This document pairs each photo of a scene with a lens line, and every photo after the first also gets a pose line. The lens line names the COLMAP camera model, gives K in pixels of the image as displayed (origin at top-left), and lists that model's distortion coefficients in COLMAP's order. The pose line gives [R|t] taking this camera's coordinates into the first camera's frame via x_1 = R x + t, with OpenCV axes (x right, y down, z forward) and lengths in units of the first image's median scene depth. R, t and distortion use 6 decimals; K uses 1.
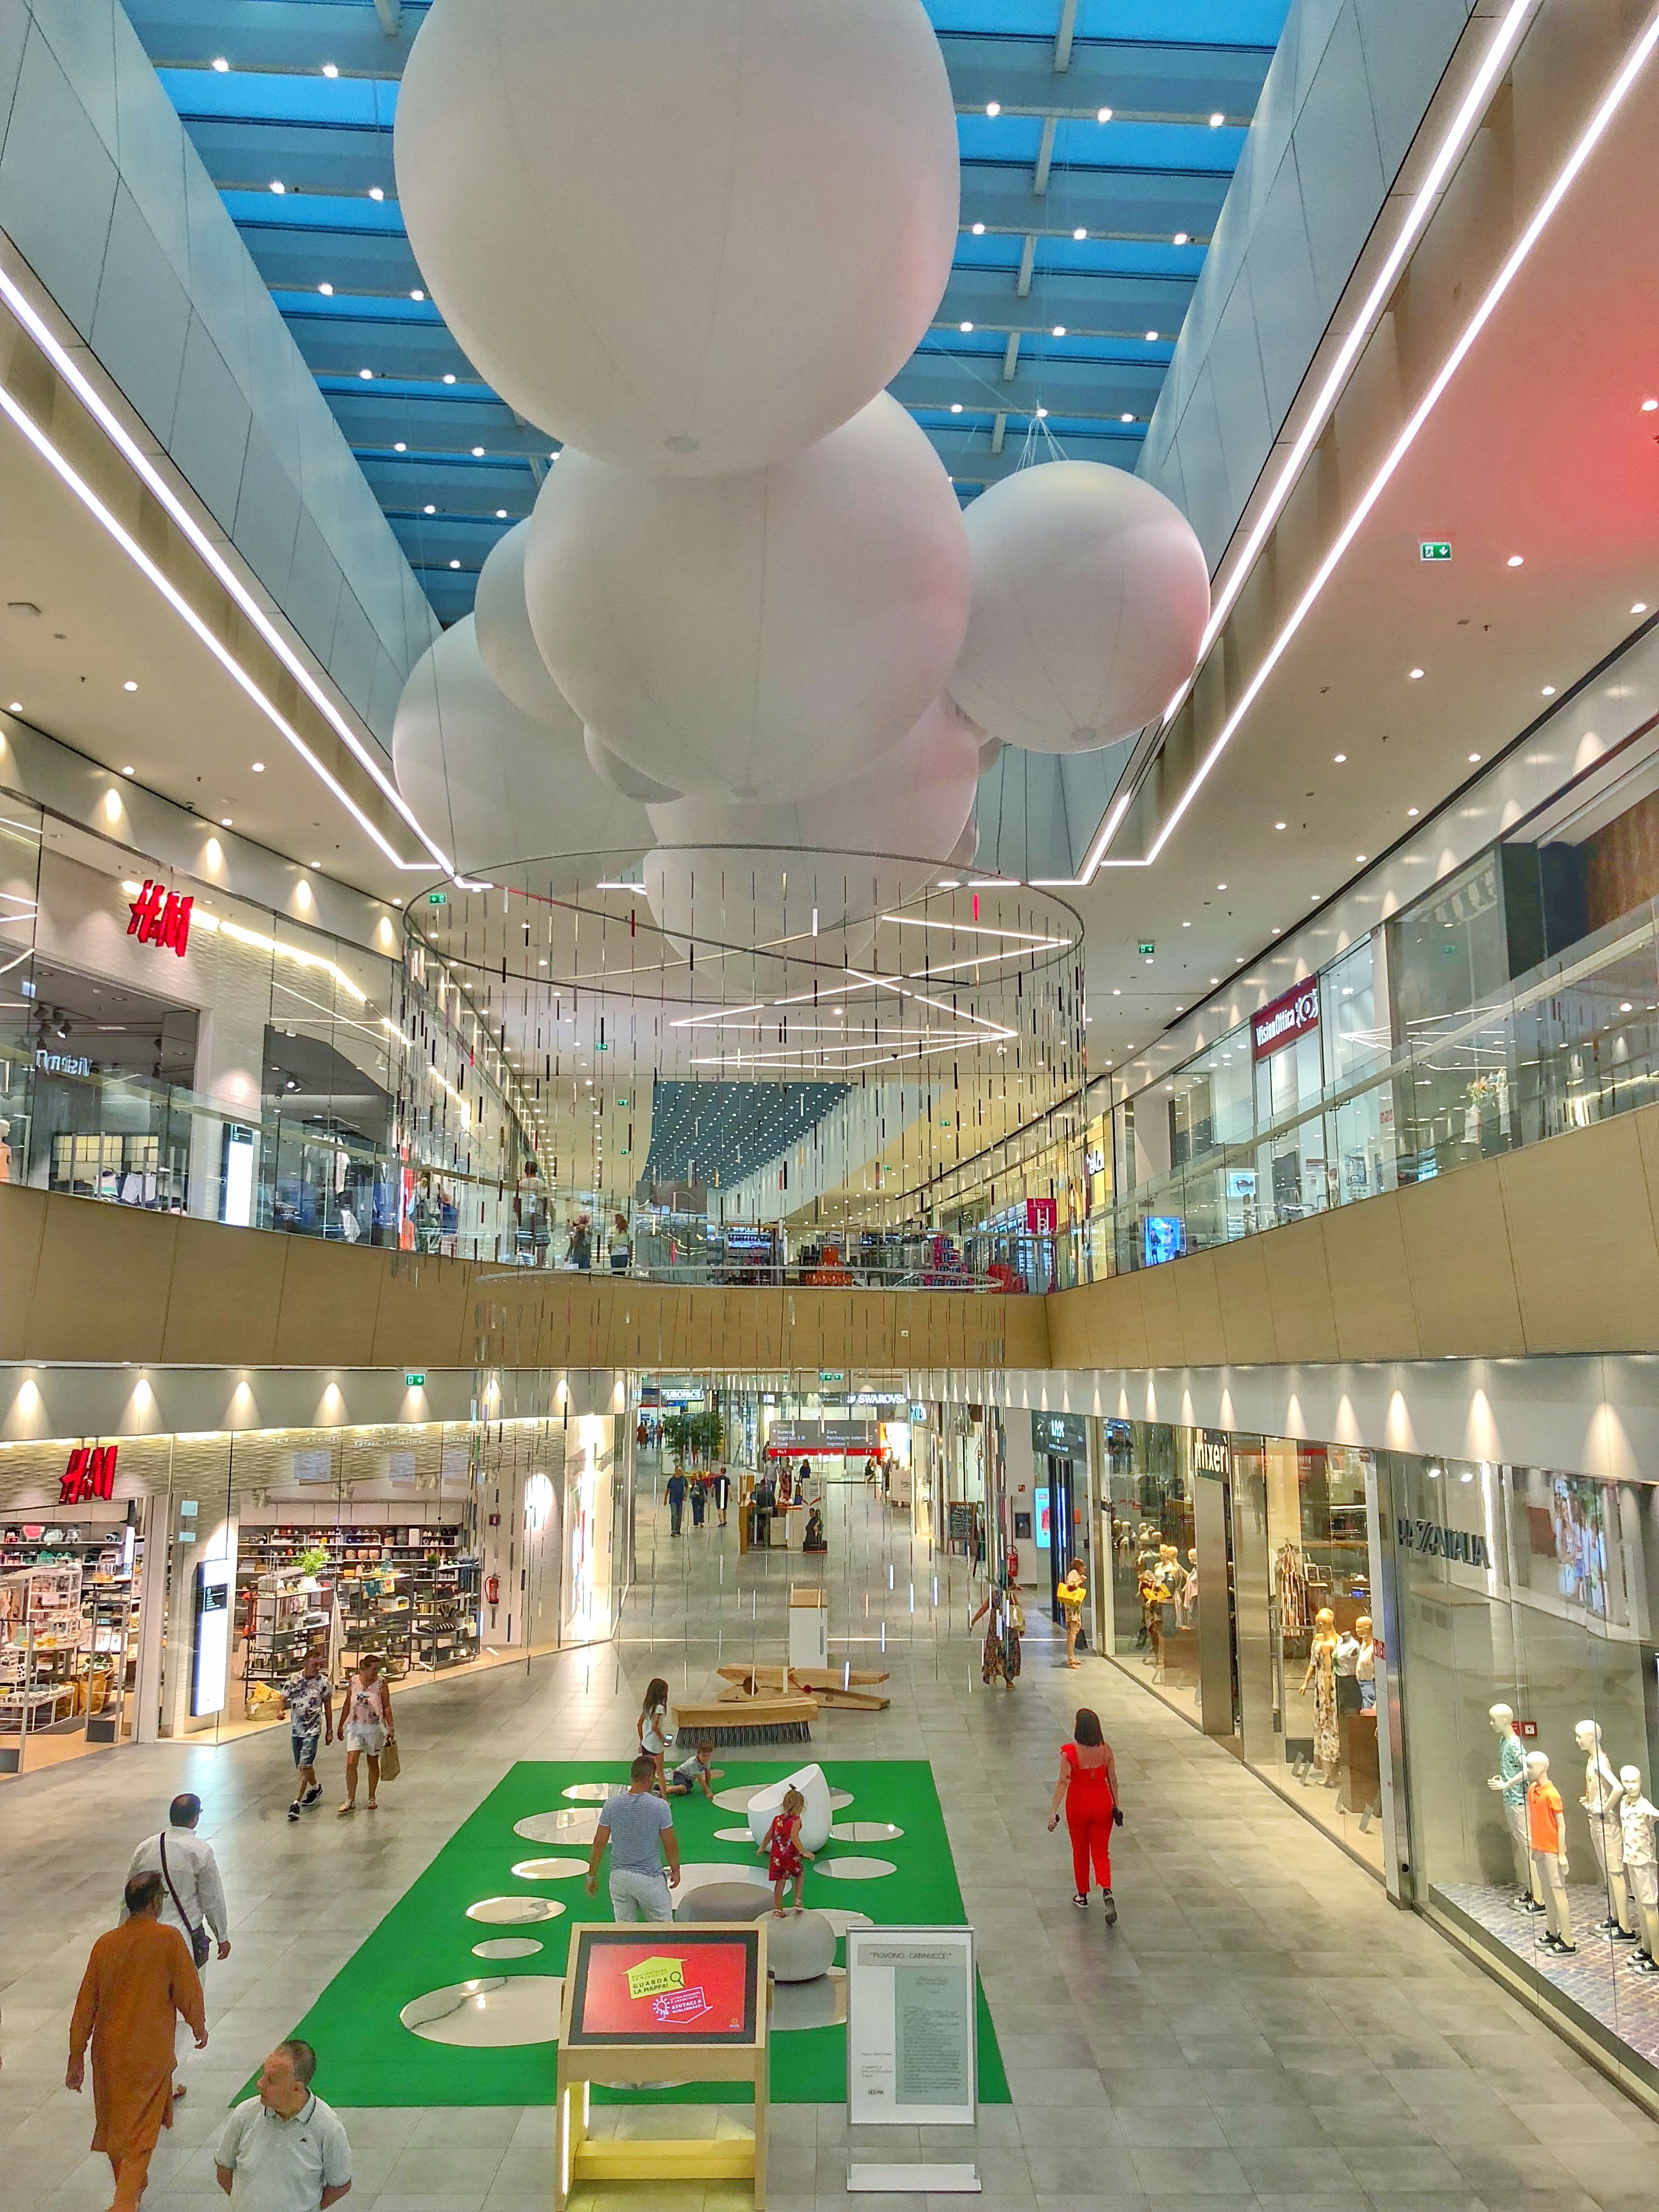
lens RADIAL K [[1730.8, 0, 793.0], [0, 1730.8, 1104.8], [0, 0, 1]] dist [-0.003123, -0.001337]
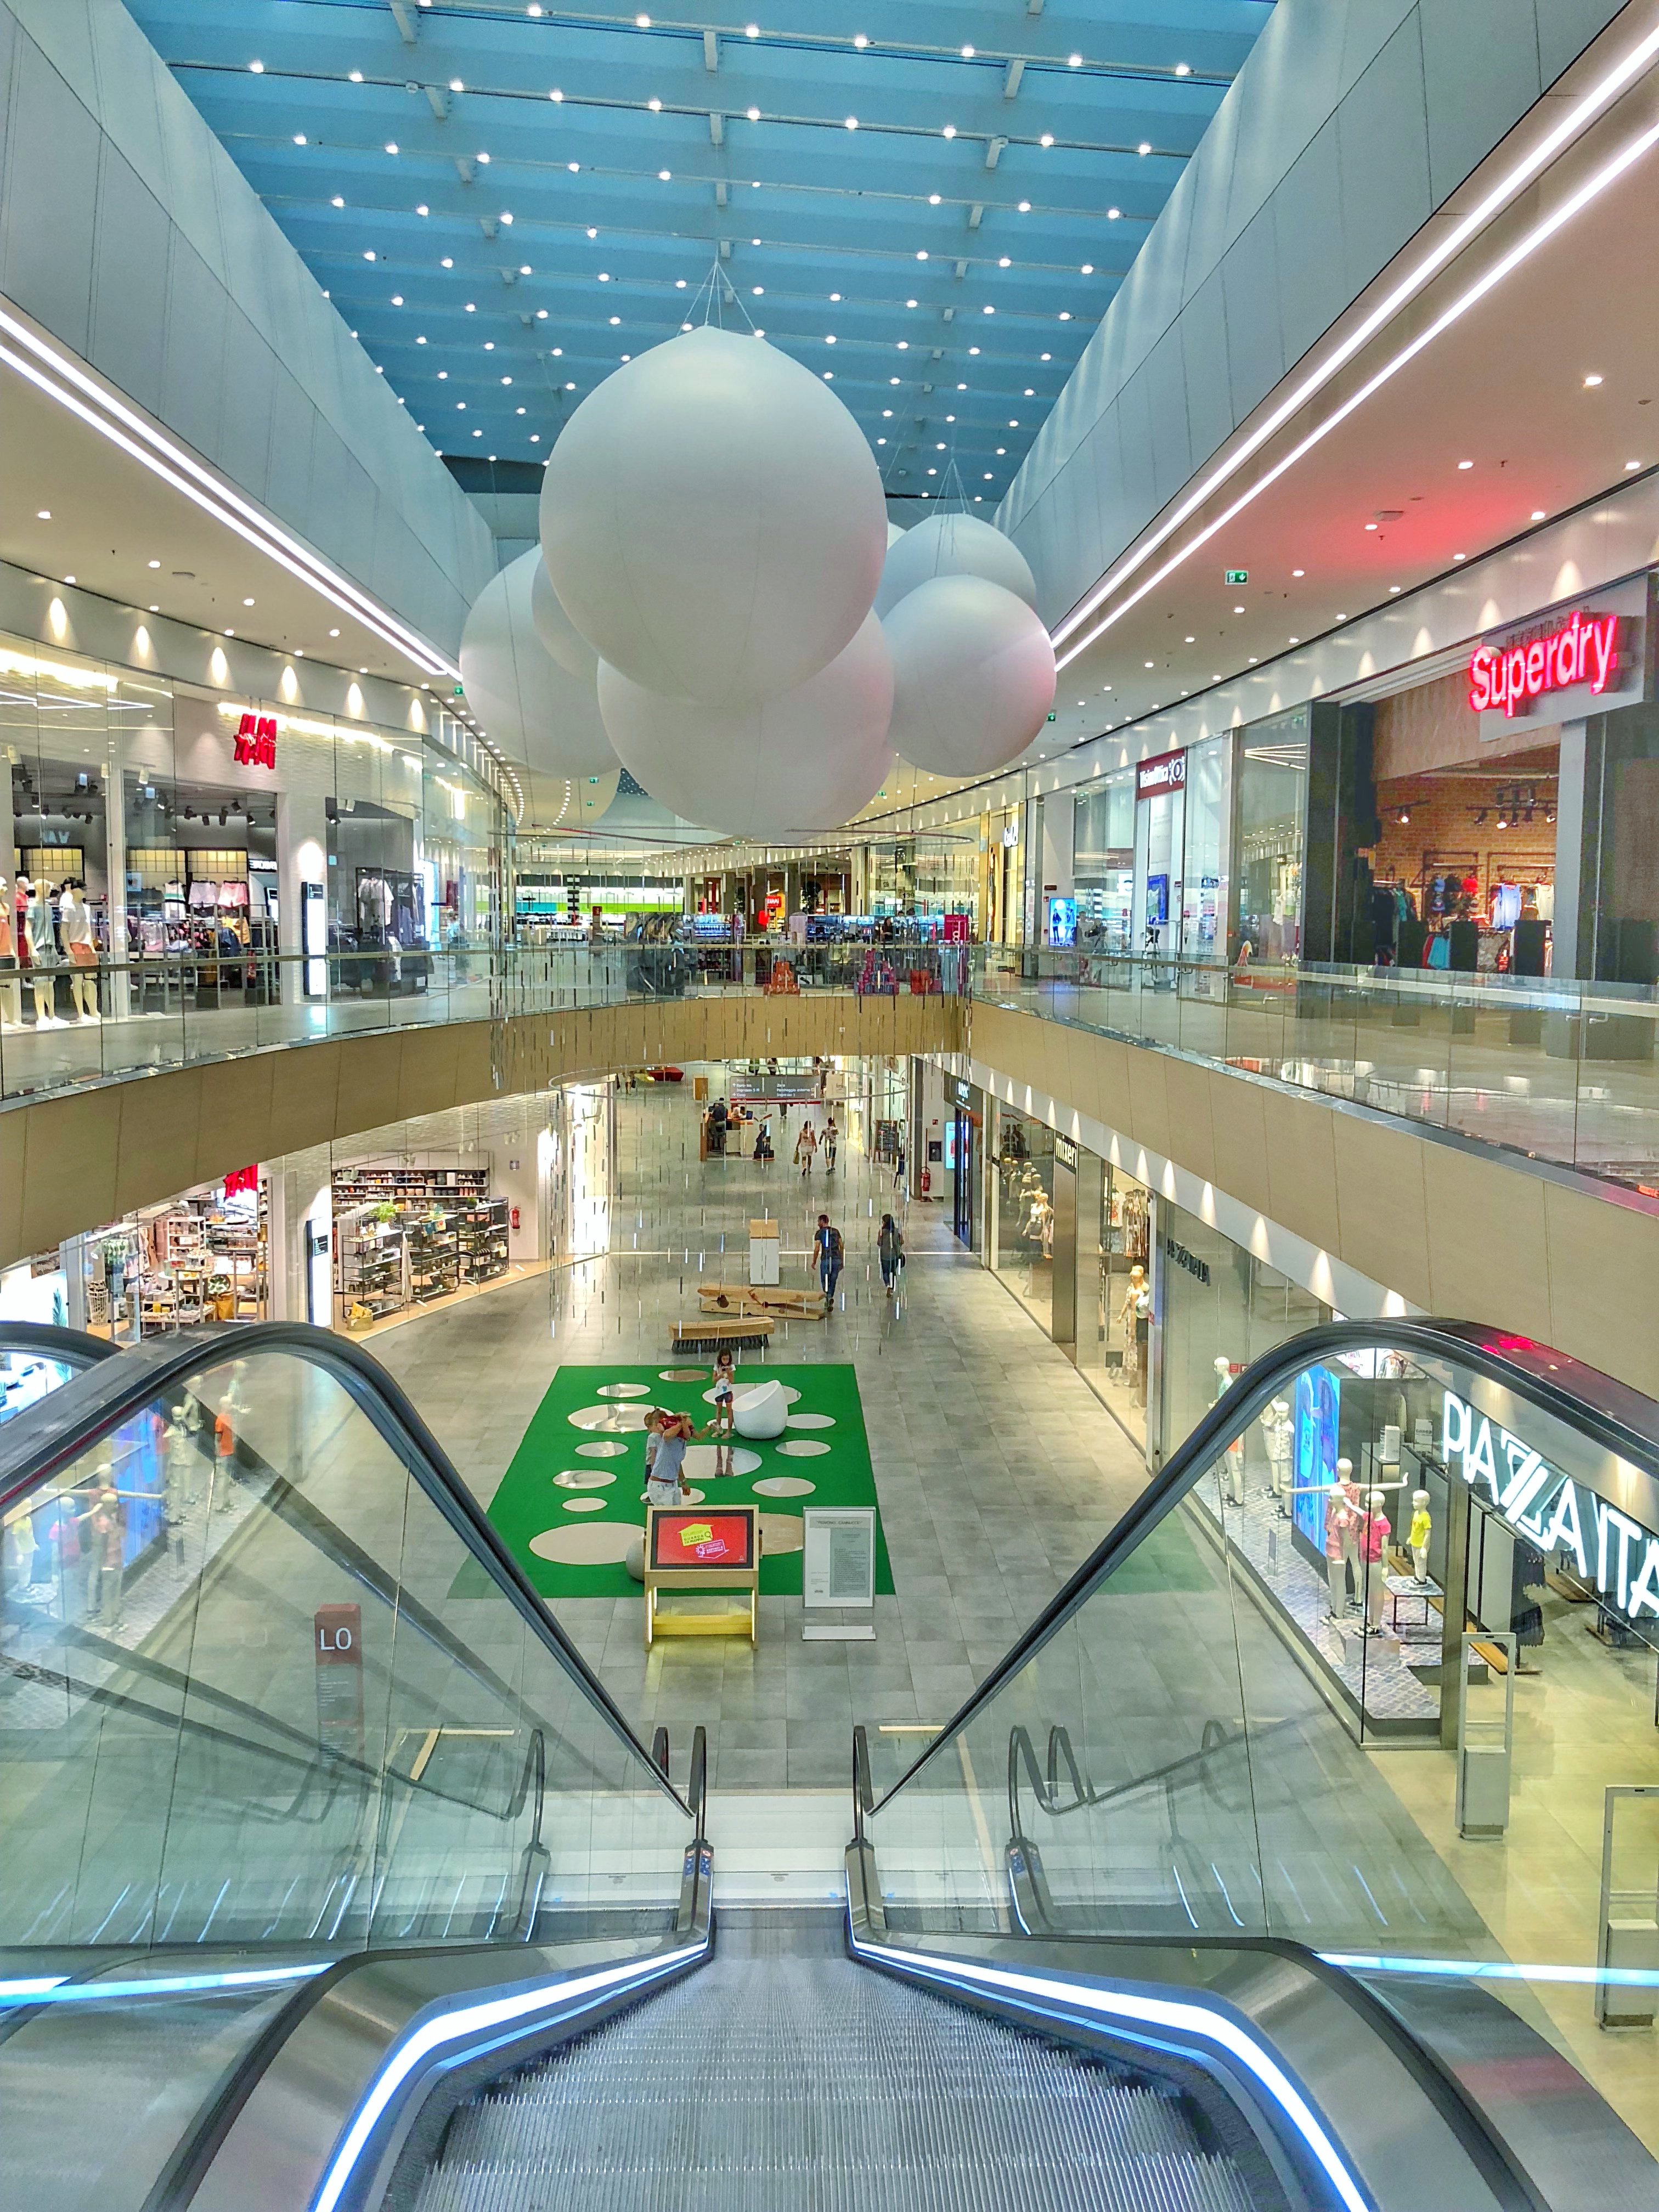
lens RADIAL K [[1730.8, 0, 793.0], [0, 1730.8, 1104.8], [0, 0, 1]] dist [-0.003123, -0.001337]
pose [[0.999320, 0.001536, 0.036841, -0.020625], [-0.011173, 0.964770, 0.262856, -0.172773], [-0.035140, -0.263089, 0.964131, -0.266582]]
